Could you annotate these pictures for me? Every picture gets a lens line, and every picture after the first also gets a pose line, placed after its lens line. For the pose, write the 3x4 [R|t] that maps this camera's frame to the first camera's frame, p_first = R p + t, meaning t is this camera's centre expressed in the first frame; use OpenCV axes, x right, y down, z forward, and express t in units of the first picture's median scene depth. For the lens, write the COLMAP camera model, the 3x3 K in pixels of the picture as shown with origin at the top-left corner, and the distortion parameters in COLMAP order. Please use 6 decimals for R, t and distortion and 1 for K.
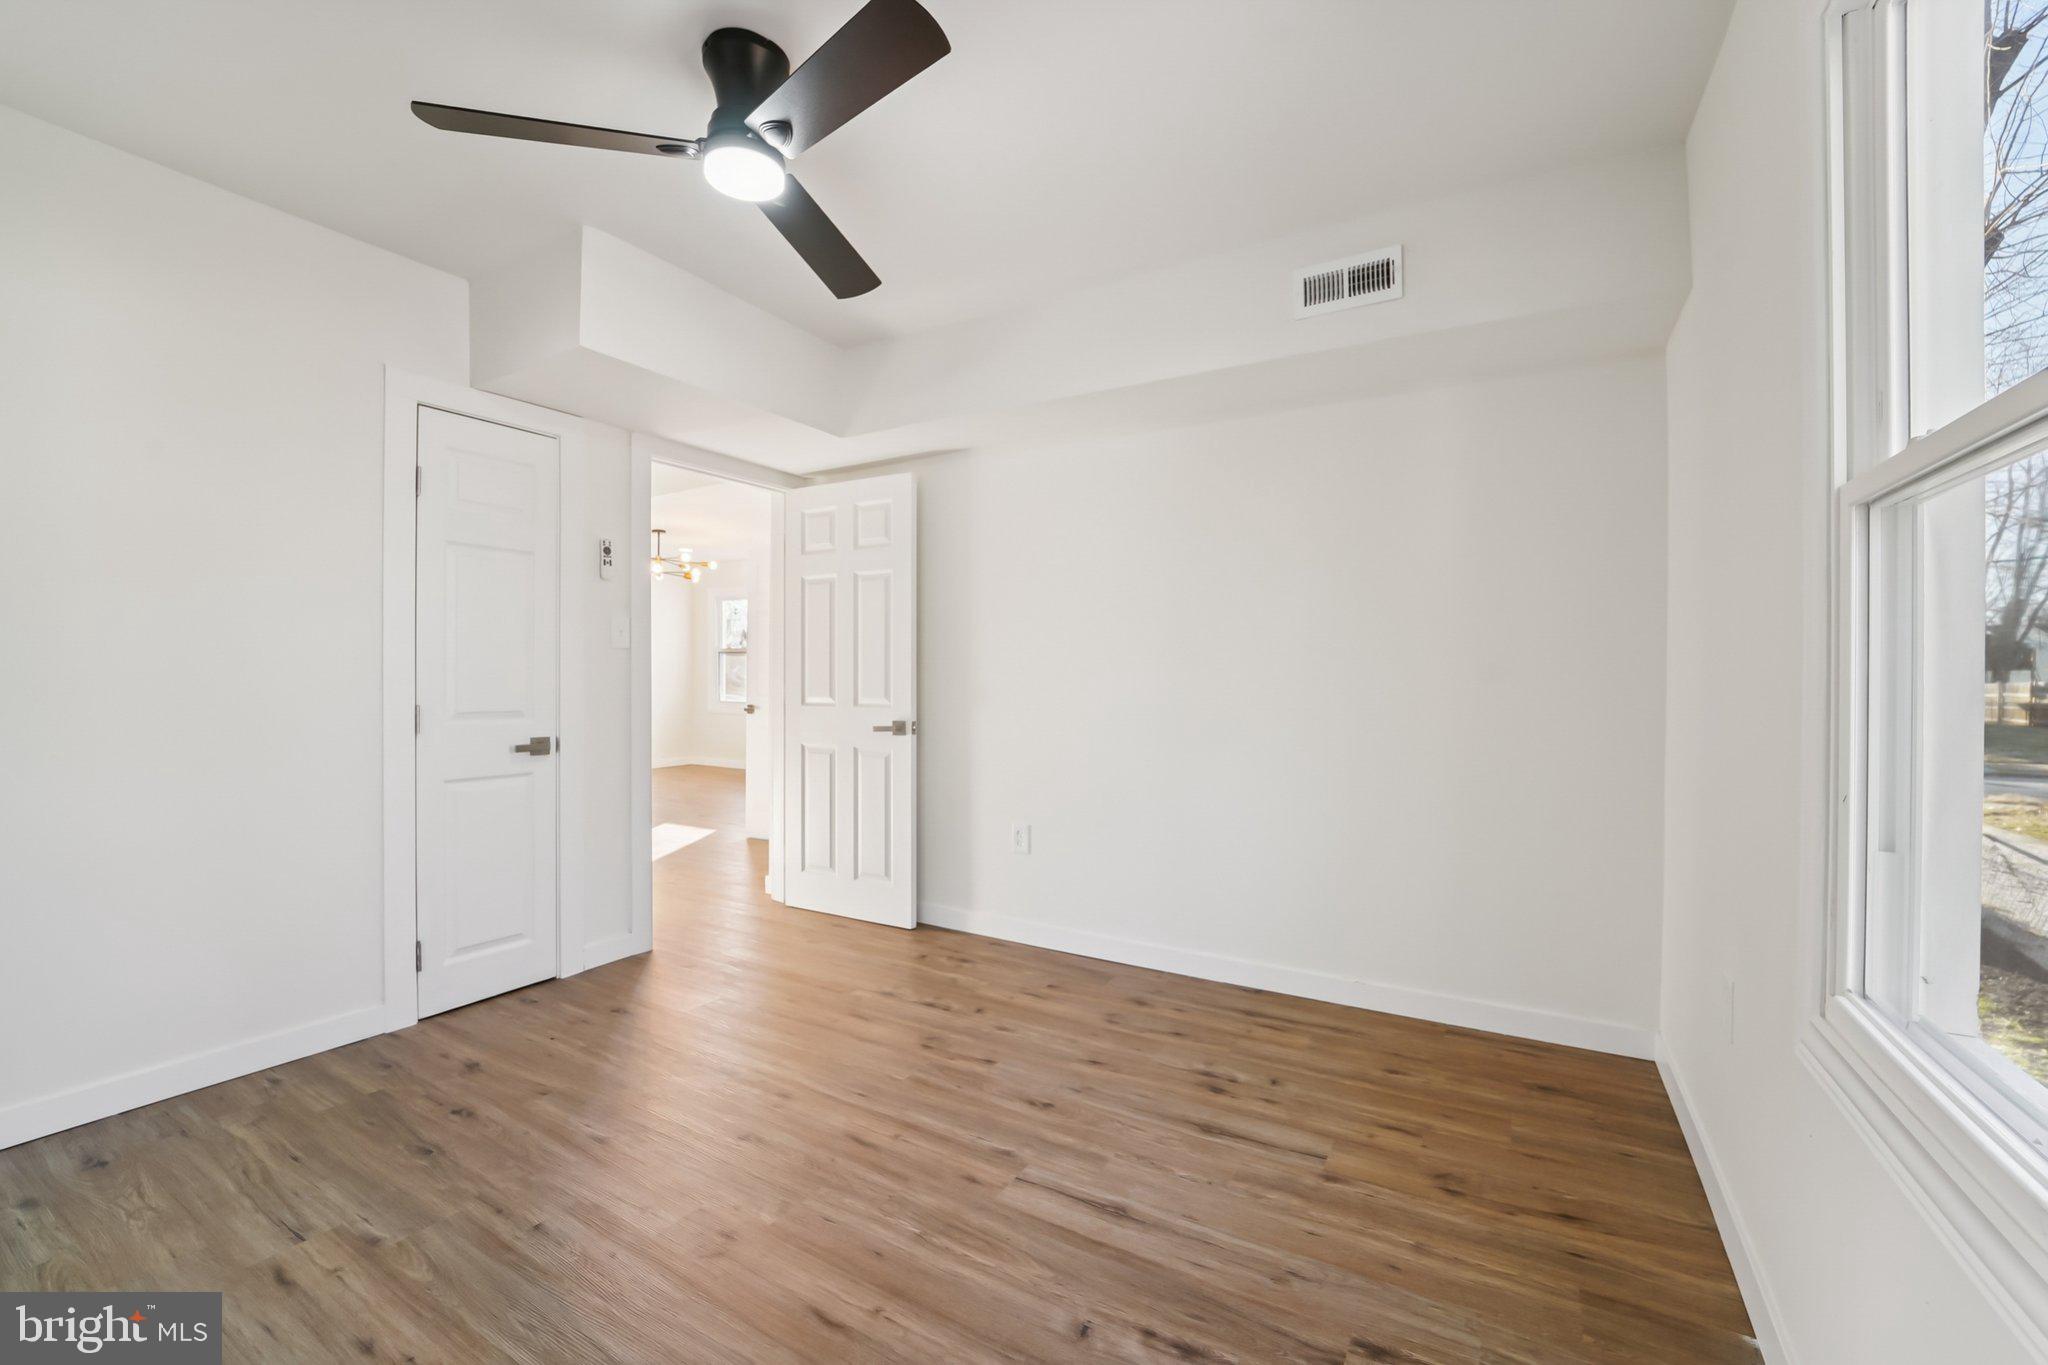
lens RADIAL K [[833.0, 0, 1029.7], [0, 833.0, 684.8], [0, 0, 1]] dist [-0.020299, 0.000350]
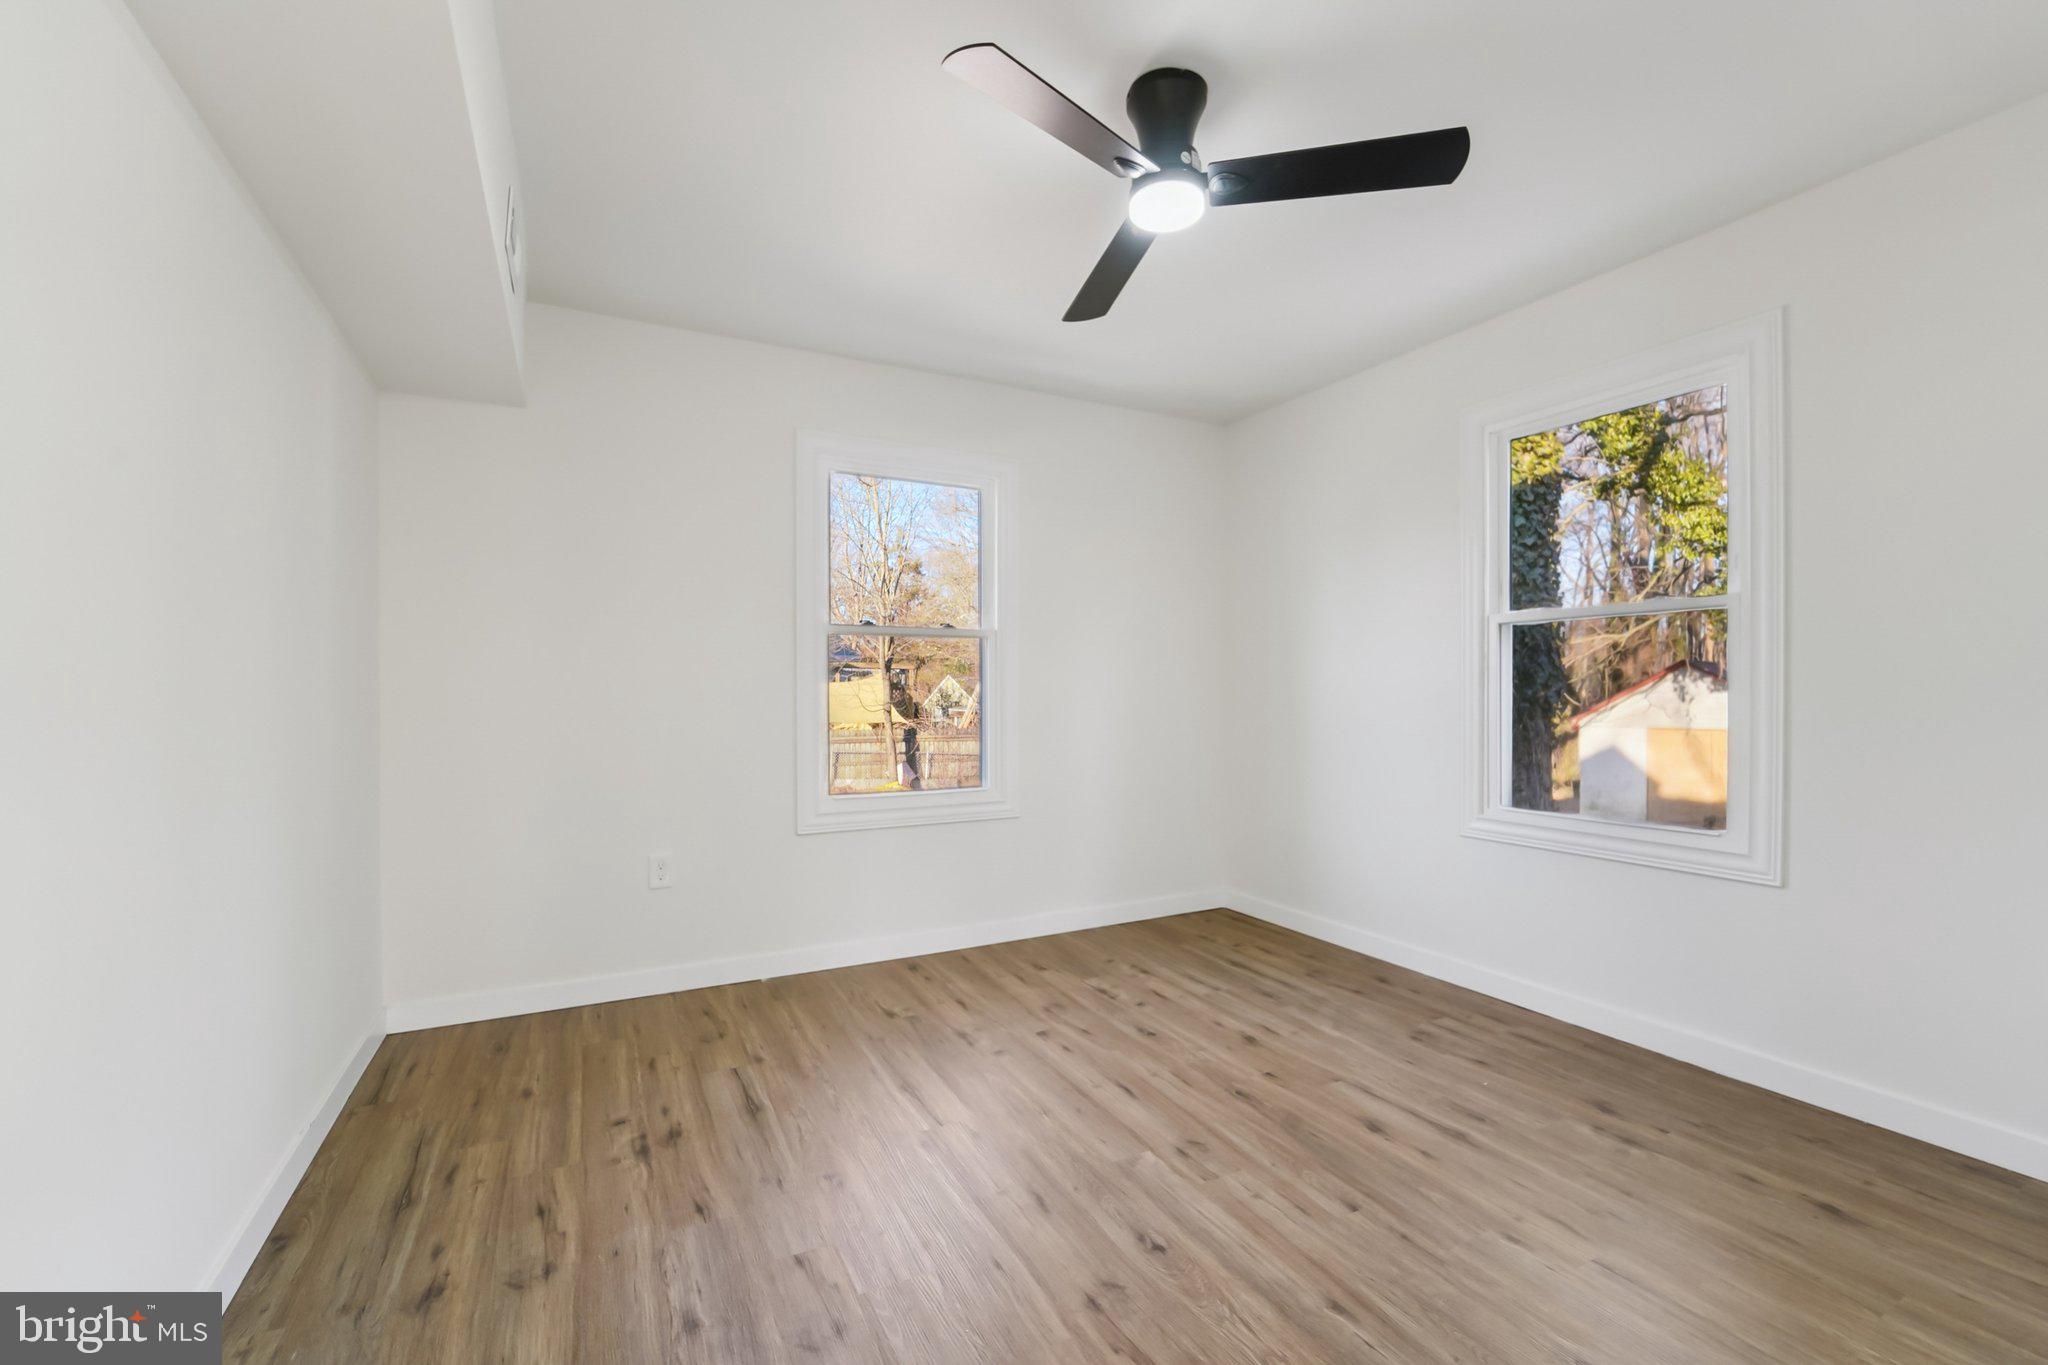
lens RADIAL K [[833.0, 0, 1029.7], [0, 833.0, 684.8], [0, 0, 1]] dist [-0.020299, 0.000350]
pose [[-0.845801, 0.001752, 0.533496, -0.618173], [0.004682, 0.999980, 0.004140, -0.015541], [-0.533478, 0.005999, -0.845793, 1.606790]]
